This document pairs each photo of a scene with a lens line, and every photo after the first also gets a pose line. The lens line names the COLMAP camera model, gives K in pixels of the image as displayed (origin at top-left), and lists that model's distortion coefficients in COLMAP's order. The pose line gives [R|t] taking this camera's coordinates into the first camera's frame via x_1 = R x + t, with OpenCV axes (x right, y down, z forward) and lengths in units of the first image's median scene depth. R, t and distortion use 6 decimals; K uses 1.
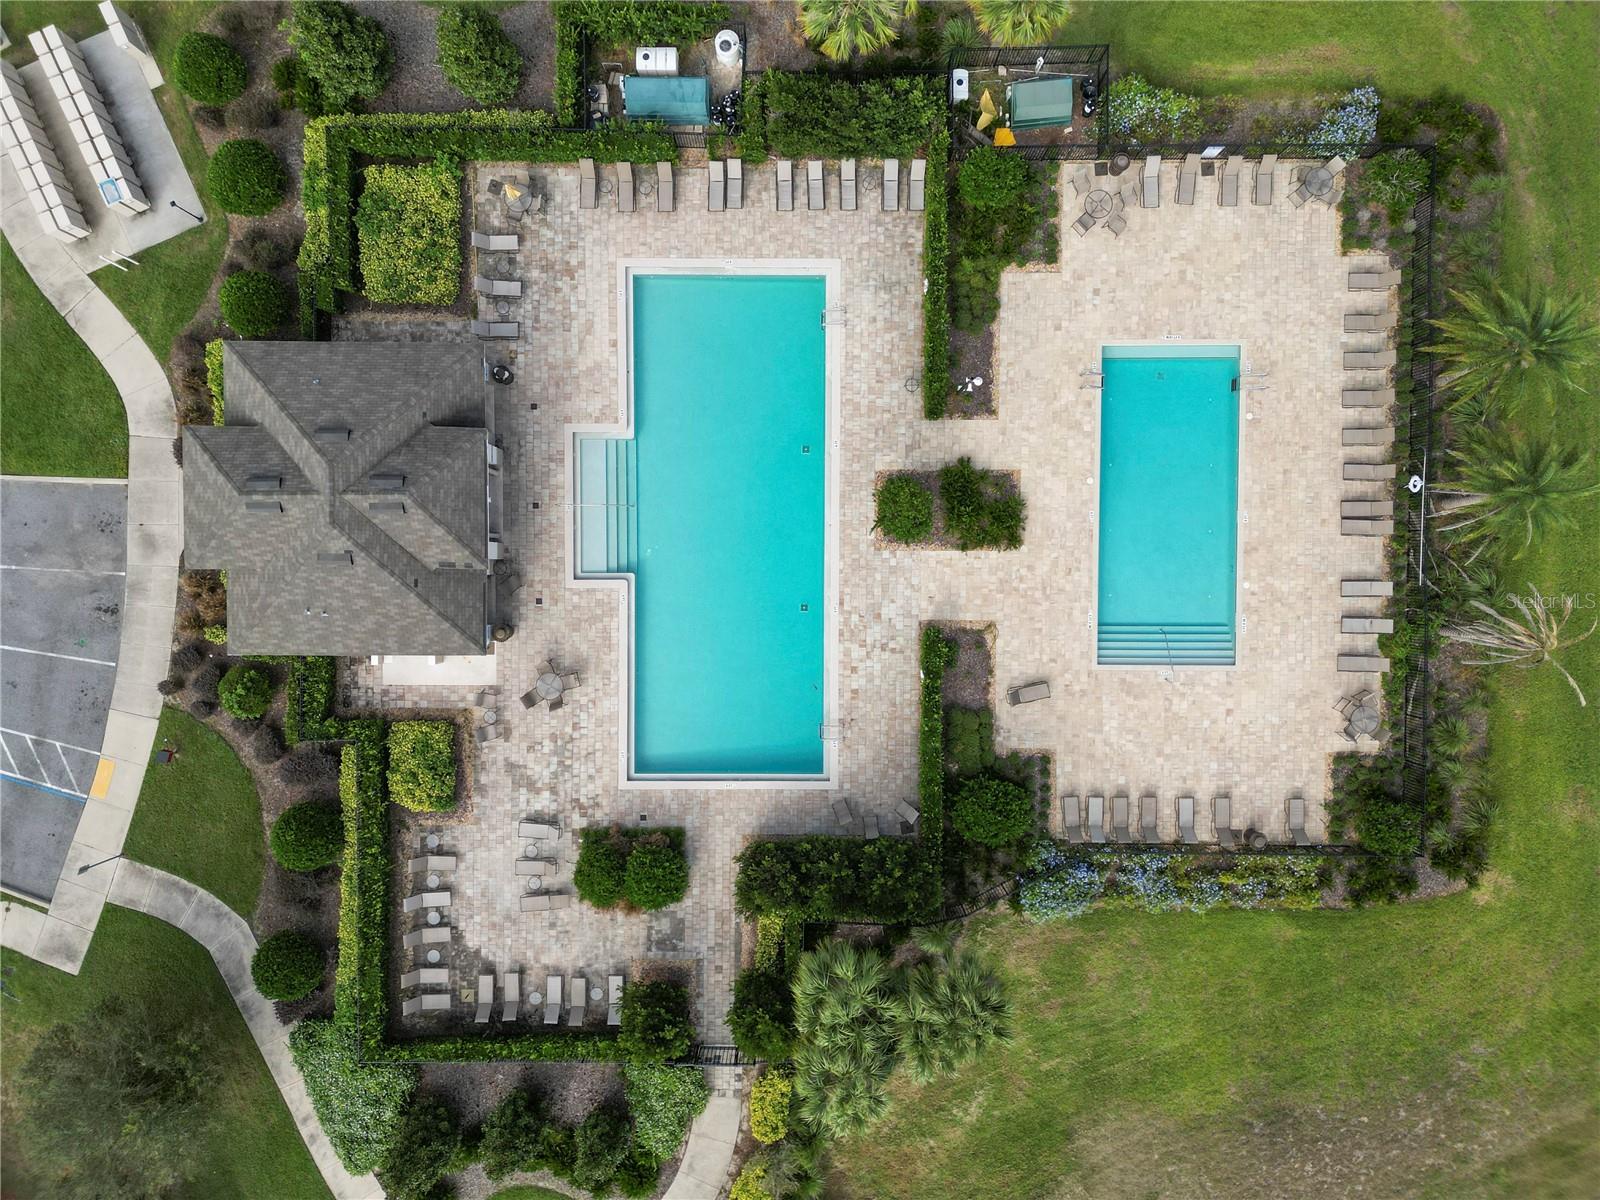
lens RADIAL K [[1120.6, 0, 800.0], [0, 1120.6, 600.0], [0, 0, 1]] dist [0.100473, -0.124043]
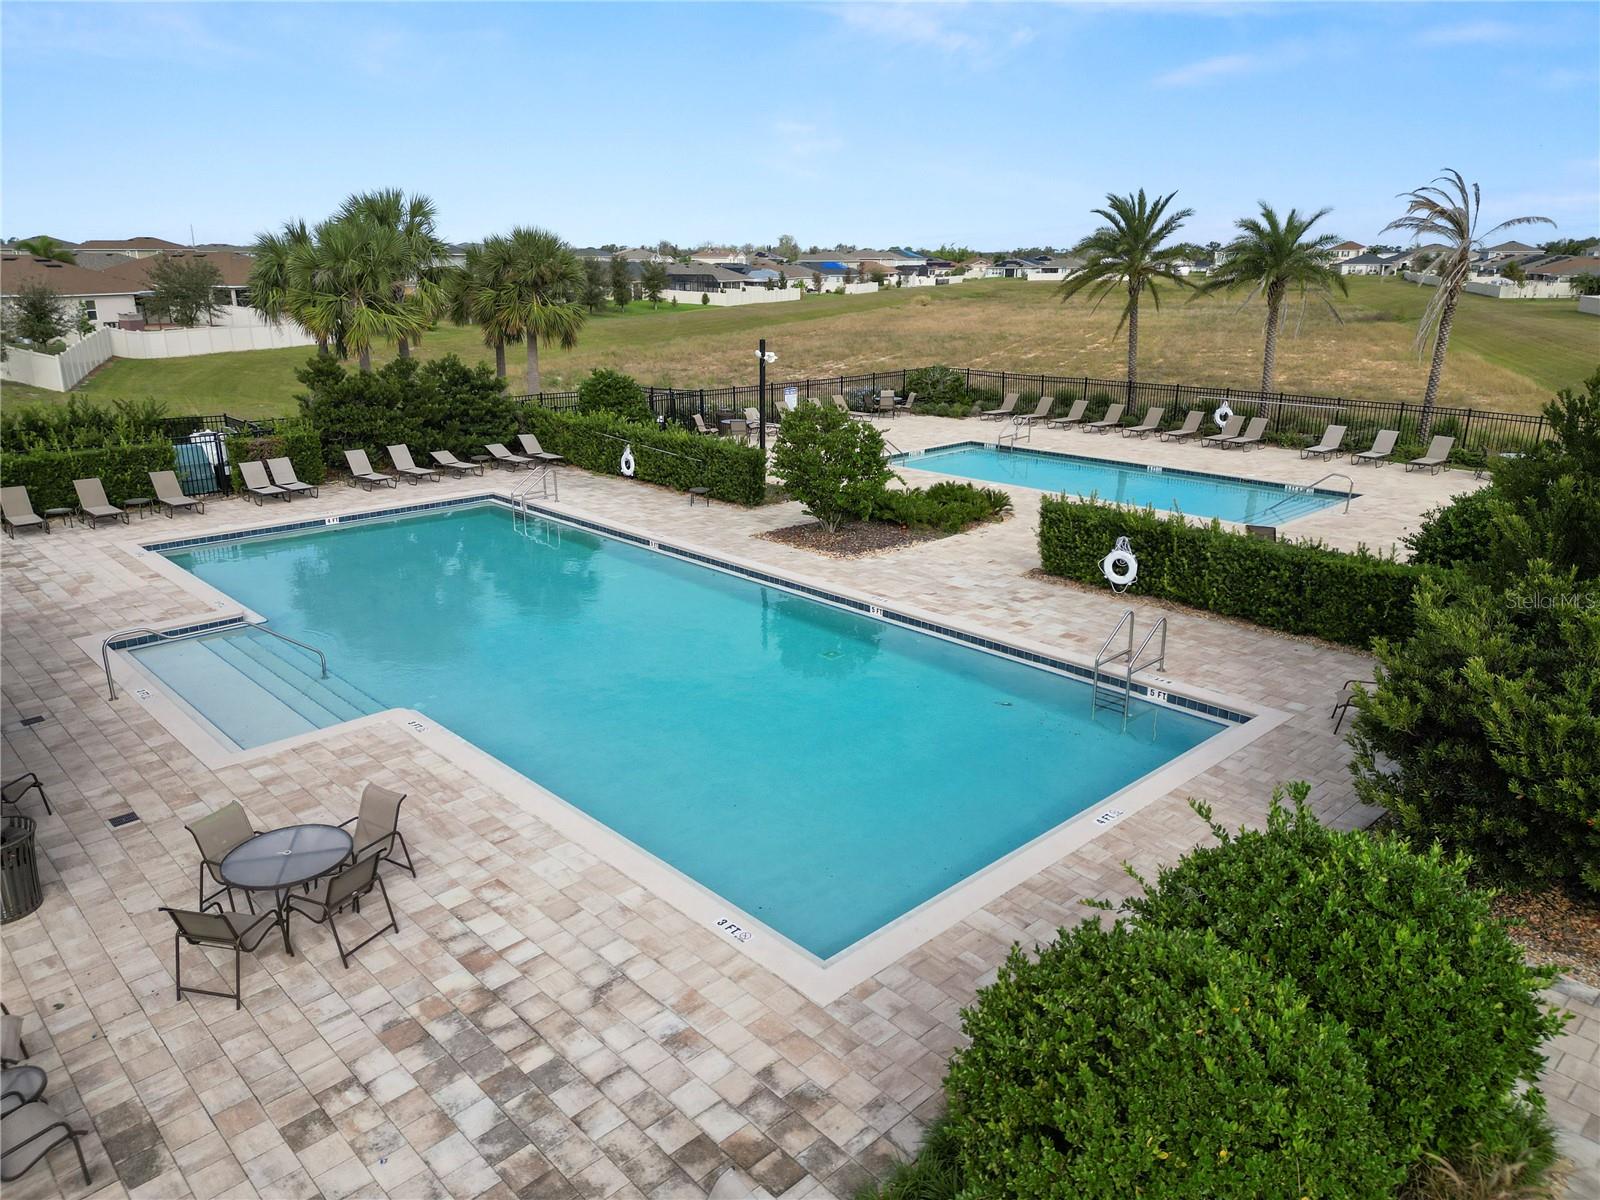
lens RADIAL K [[1120.6, 0, 800.0], [0, 1120.6, 600.0], [0, 0, 1]] dist [0.100473, -0.124043]
pose [[0.721377, -0.193262, 0.665030, -0.286061], [0.692389, 0.181055, -0.698438, 0.294730], [0.014574, 0.964297, 0.264421, 0.875802]]
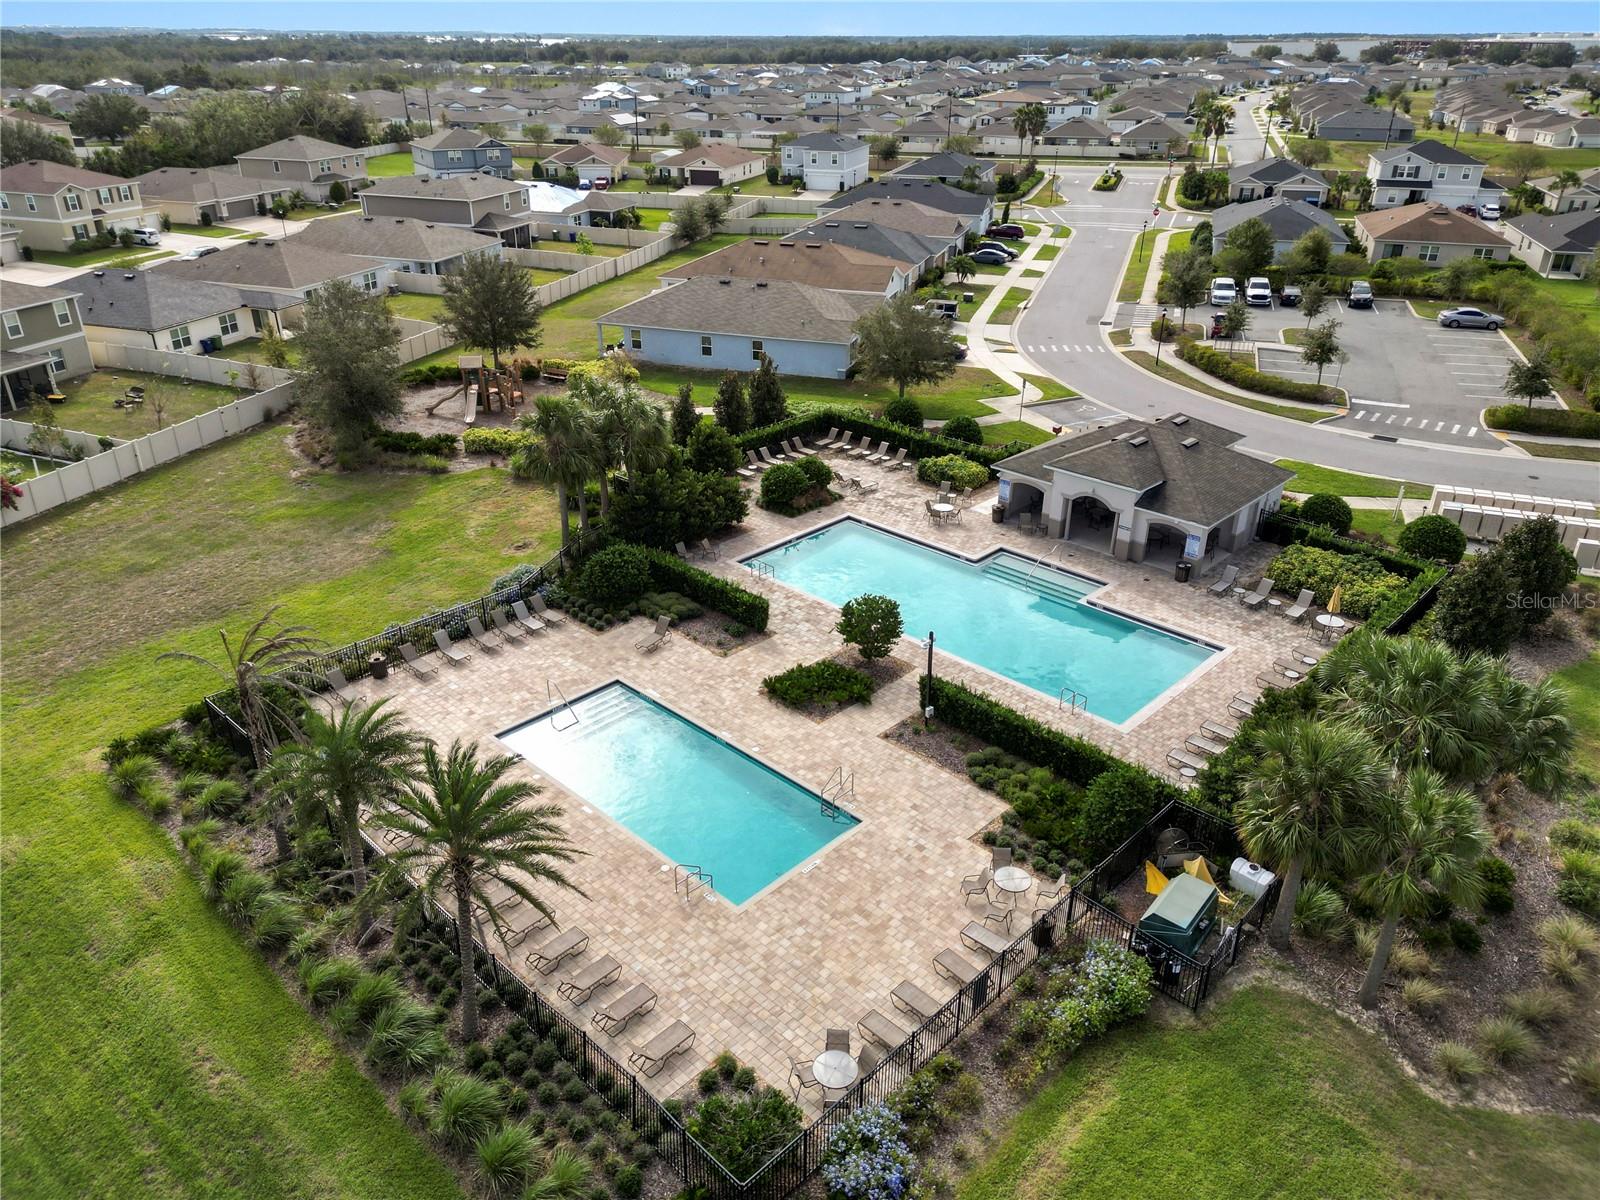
lens RADIAL K [[1120.6, 0, 800.0], [0, 1120.6, 600.0], [0, 0, 1]] dist [0.100473, -0.124043]
pose [[-0.692002, 0.325055, -0.644572, 0.749510], [-0.721665, -0.334086, 0.606289, -0.614206], [-0.018265, 0.884718, 0.465769, 0.484326]]
